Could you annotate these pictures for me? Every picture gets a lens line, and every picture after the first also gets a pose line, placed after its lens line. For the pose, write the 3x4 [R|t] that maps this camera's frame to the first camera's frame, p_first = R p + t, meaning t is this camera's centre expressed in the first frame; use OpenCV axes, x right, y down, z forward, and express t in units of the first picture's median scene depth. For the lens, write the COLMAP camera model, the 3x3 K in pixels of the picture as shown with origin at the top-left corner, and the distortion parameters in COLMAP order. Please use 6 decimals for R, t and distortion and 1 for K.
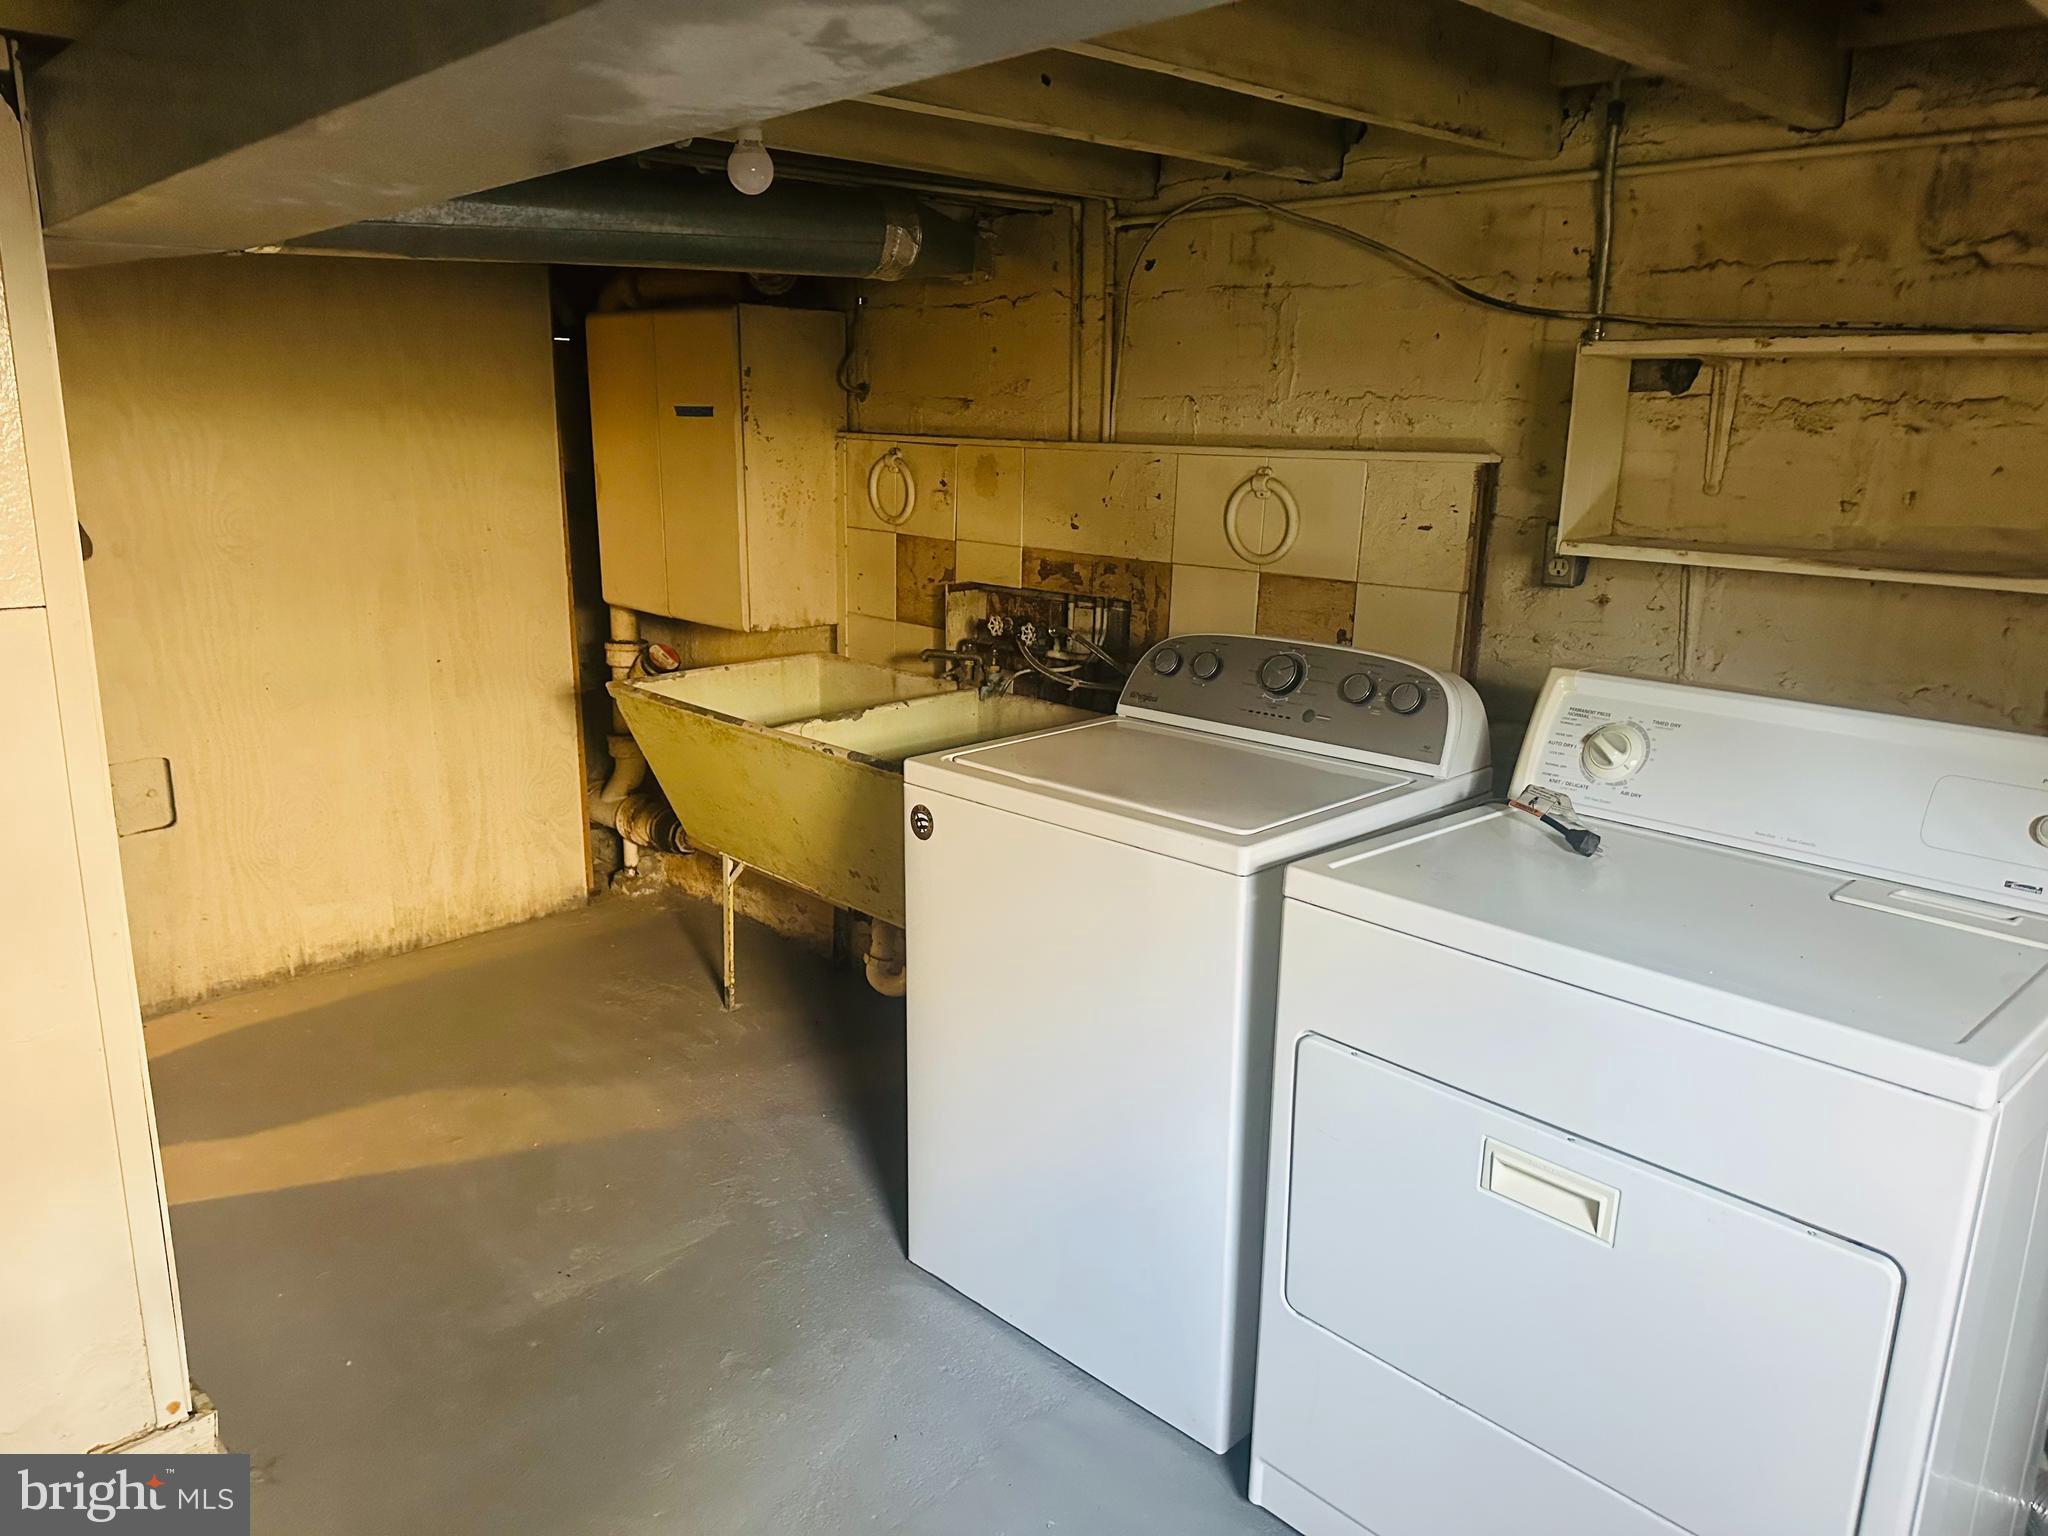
lens RADIAL K [[1430.8, 0, 1019.8], [0, 1430.8, 770.3], [0, 0, 1]] dist [0.139822, -0.192236]
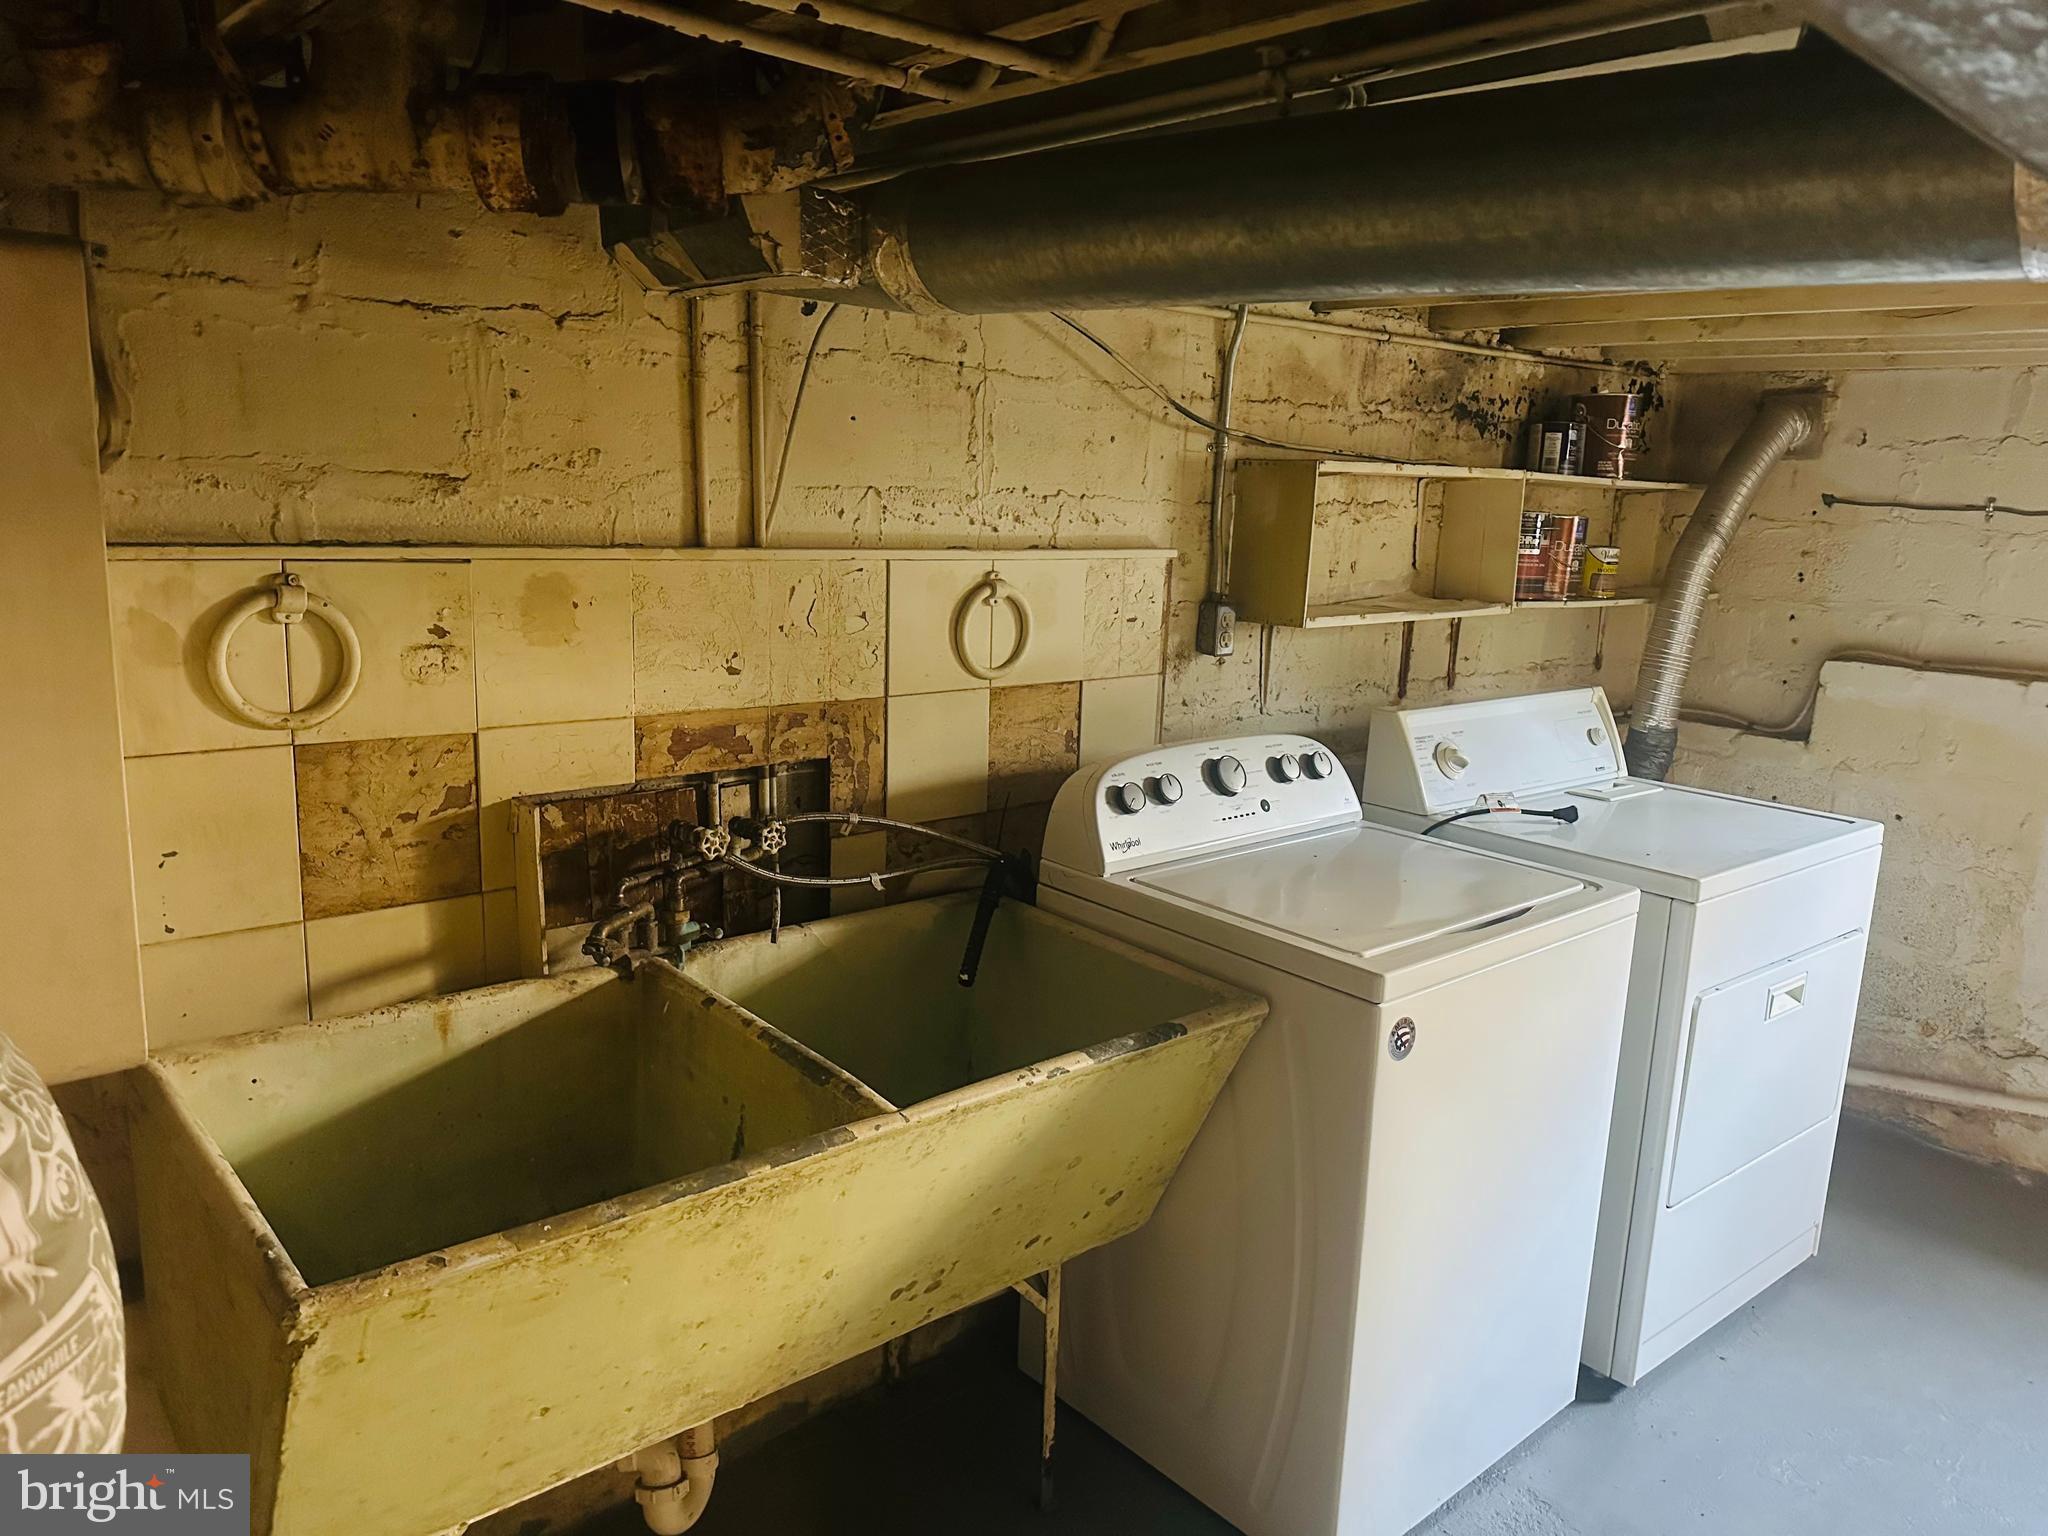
lens RADIAL K [[1430.8, 0, 1019.8], [0, 1430.8, 770.3], [0, 0, 1]] dist [0.139822, -0.192236]
pose [[0.052429, -0.212861, 0.975675, -0.639395], [0.201719, 0.959136, 0.198413, -0.237761], [-0.978039, 0.186410, 0.093225, 0.834079]]
